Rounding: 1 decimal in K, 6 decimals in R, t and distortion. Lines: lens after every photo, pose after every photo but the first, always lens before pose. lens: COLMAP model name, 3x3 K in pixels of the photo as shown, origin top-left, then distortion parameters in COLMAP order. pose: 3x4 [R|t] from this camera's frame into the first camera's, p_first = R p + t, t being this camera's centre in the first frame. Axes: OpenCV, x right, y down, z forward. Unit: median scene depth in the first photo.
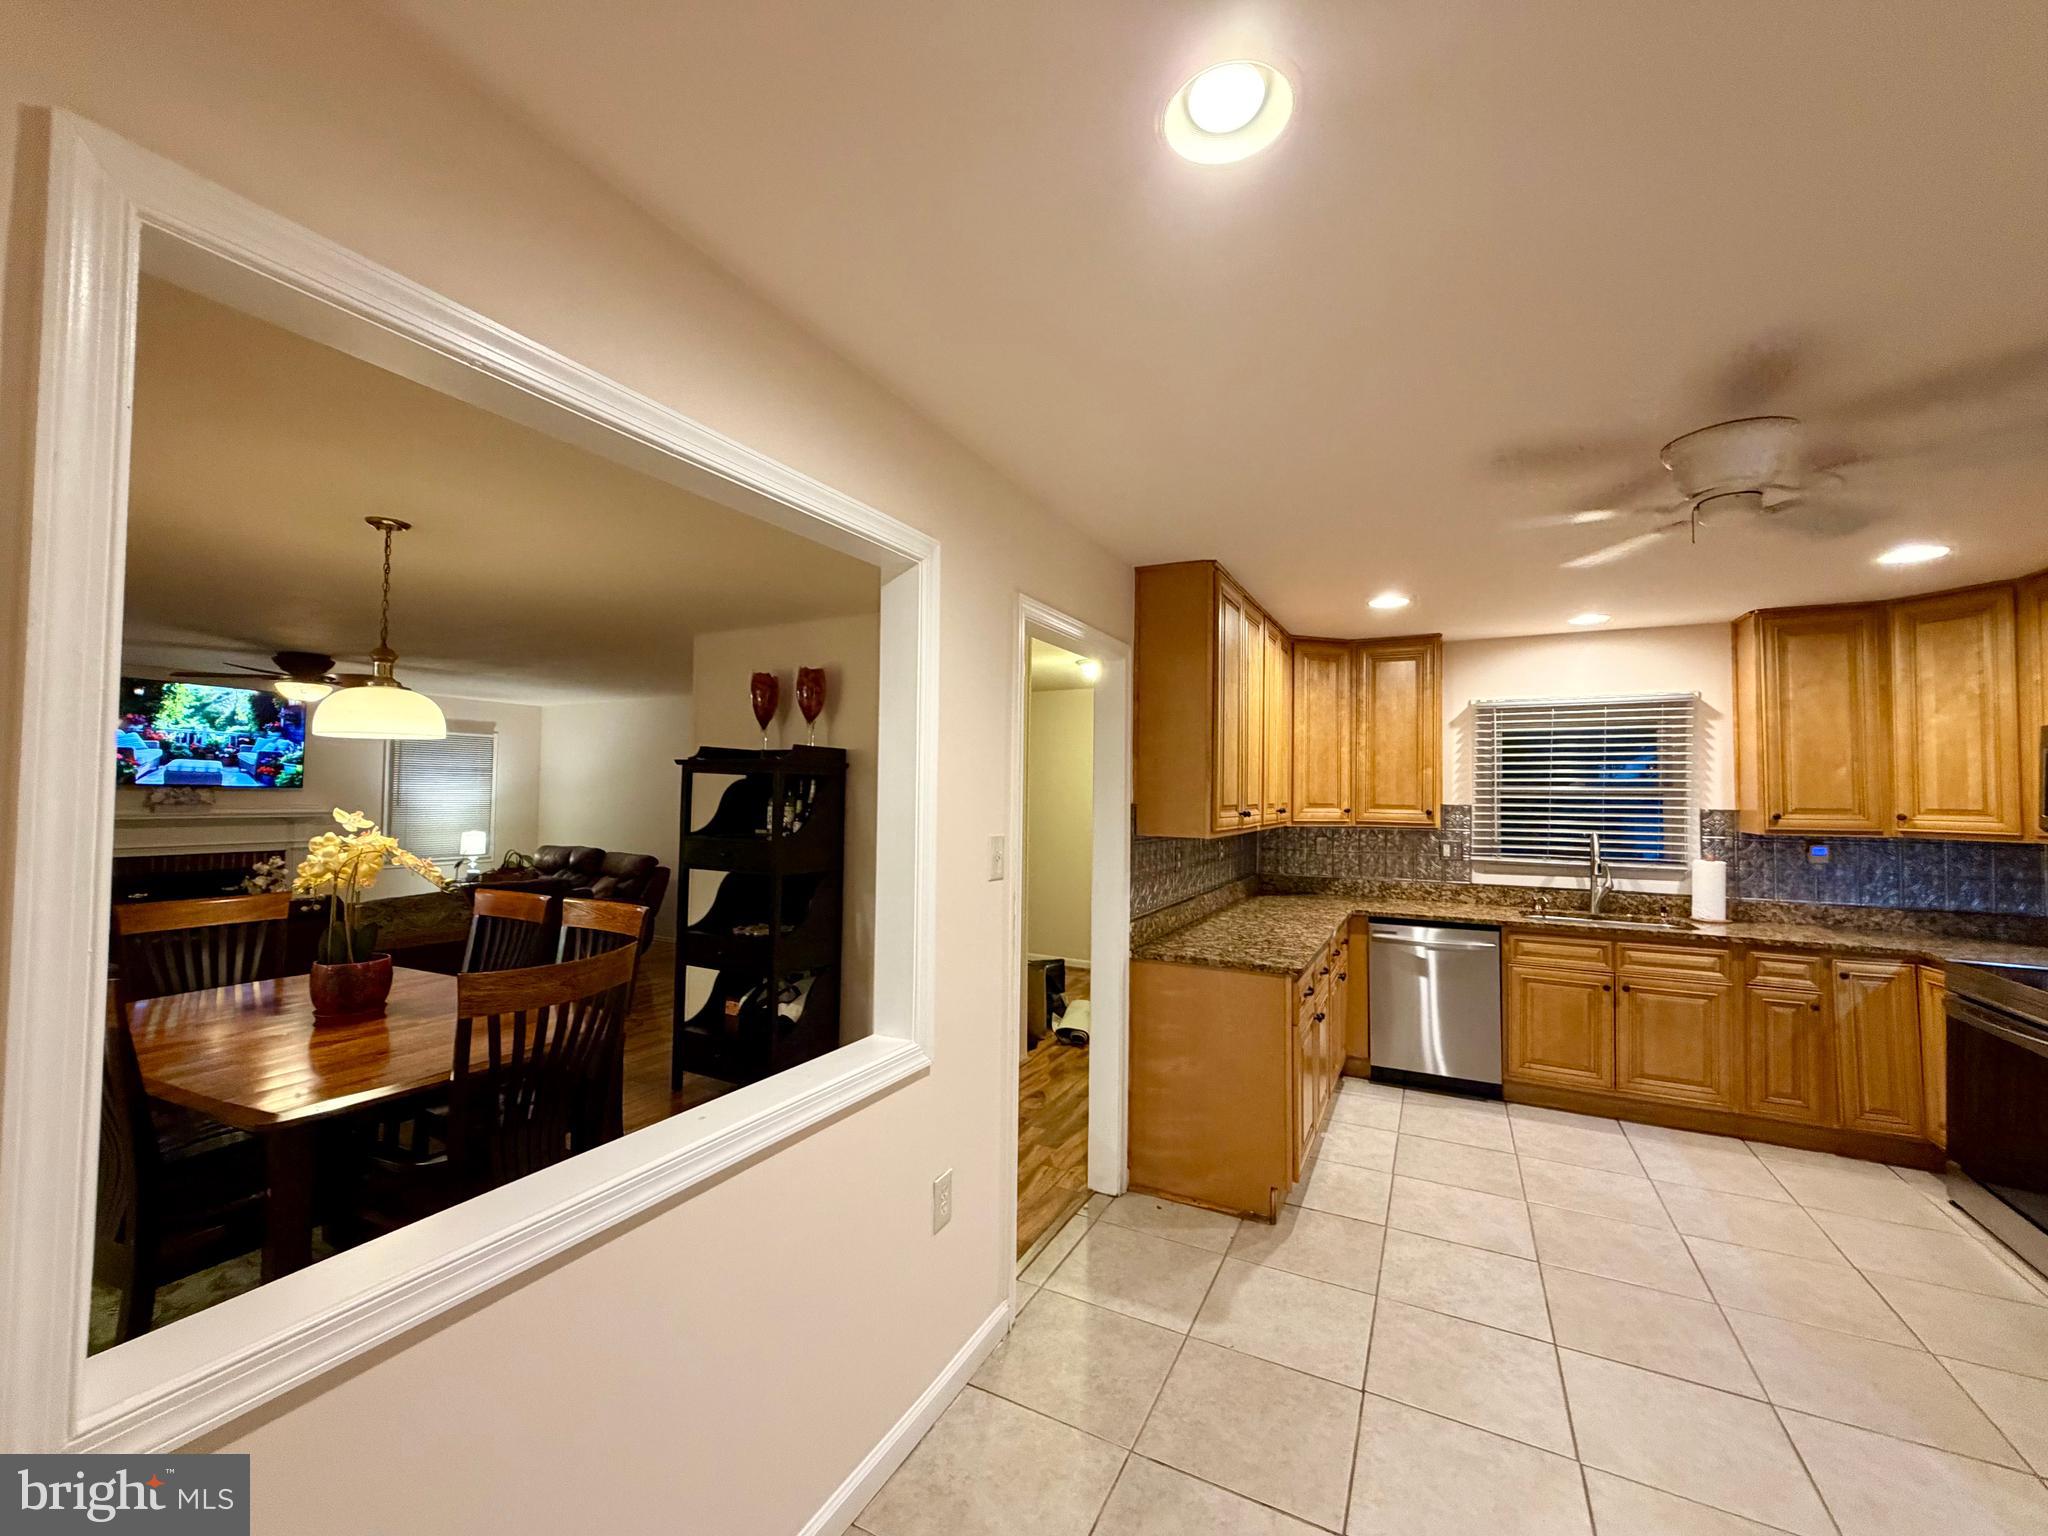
lens RADIAL K [[817.1, 0, 1014.6], [0, 817.1, 763.4], [0, 0, 1]] dist [-0.000818, 0.000316]
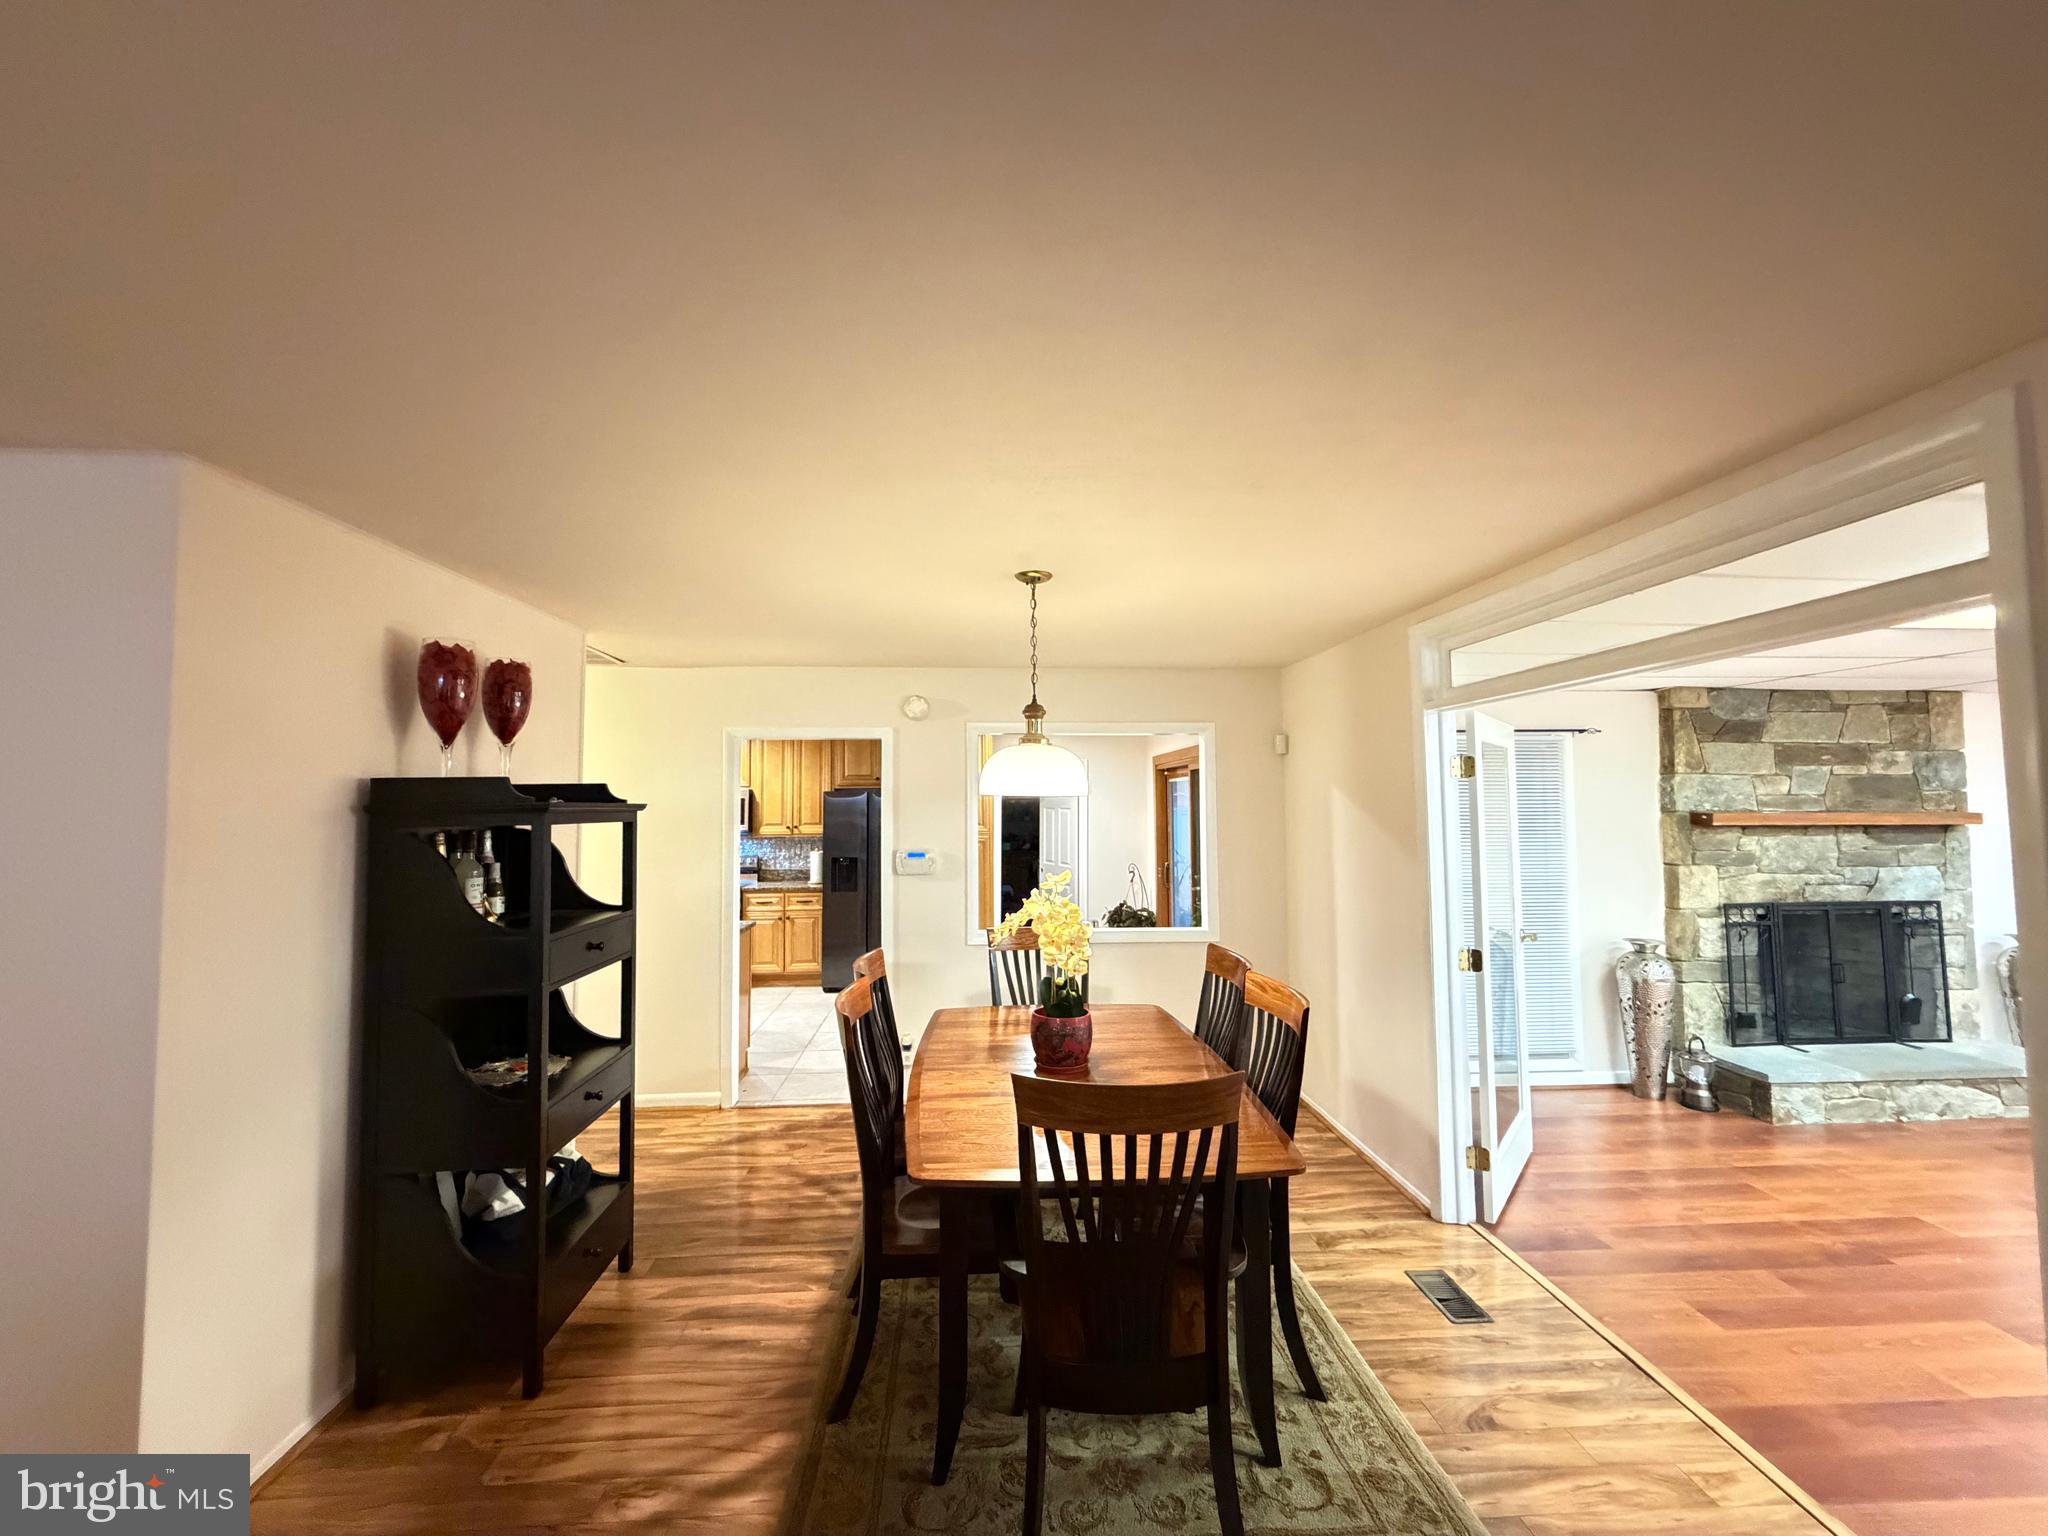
lens RADIAL K [[817.1, 0, 1017.7], [0, 817.1, 763.6], [0, 0, 1]] dist [-0.000818, 0.000316]
pose [[-0.523859, 0.032891, 0.851170, -1.056020], [-0.032093, 0.997783, -0.058308, -0.009388], [-0.851200, -0.057862, -0.521642, 1.014328]]
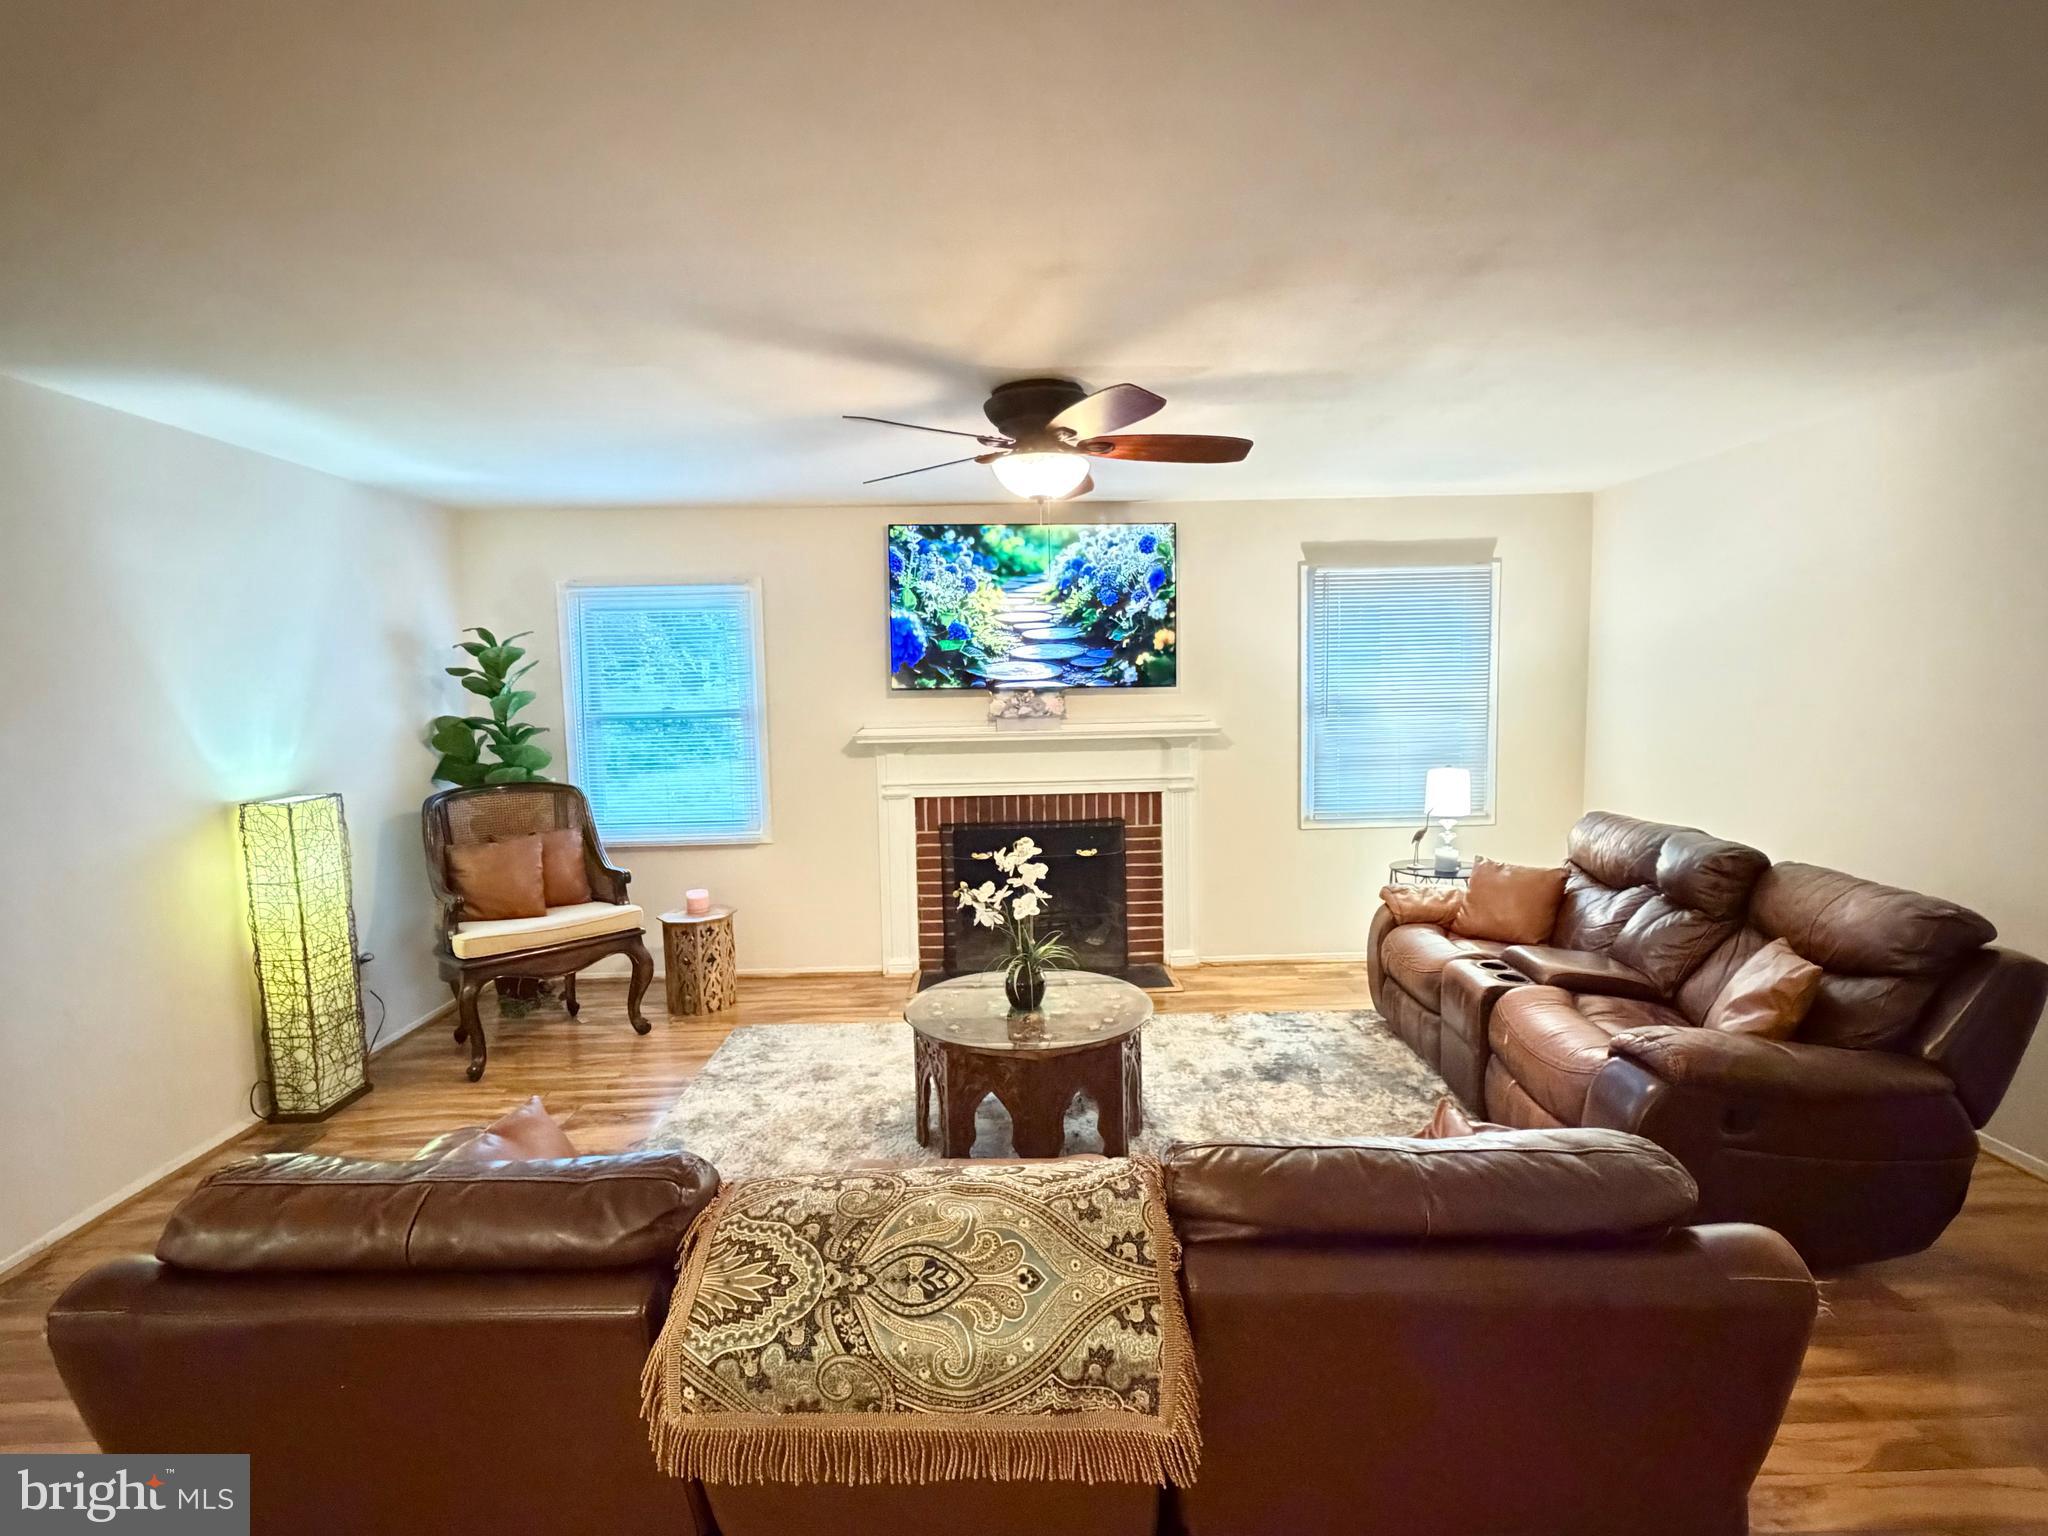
lens RADIAL K [[986.9, 0, 1027.3], [0, 986.9, 777.3], [0, 0, 1]] dist [0.000922, -0.003183]
pose [[0.488882, 0.062863, -0.870082, -0.541620], [0.060435, 0.992563, 0.105670, 0.024053], [0.870254, -0.104244, 0.481447, 0.980172]]
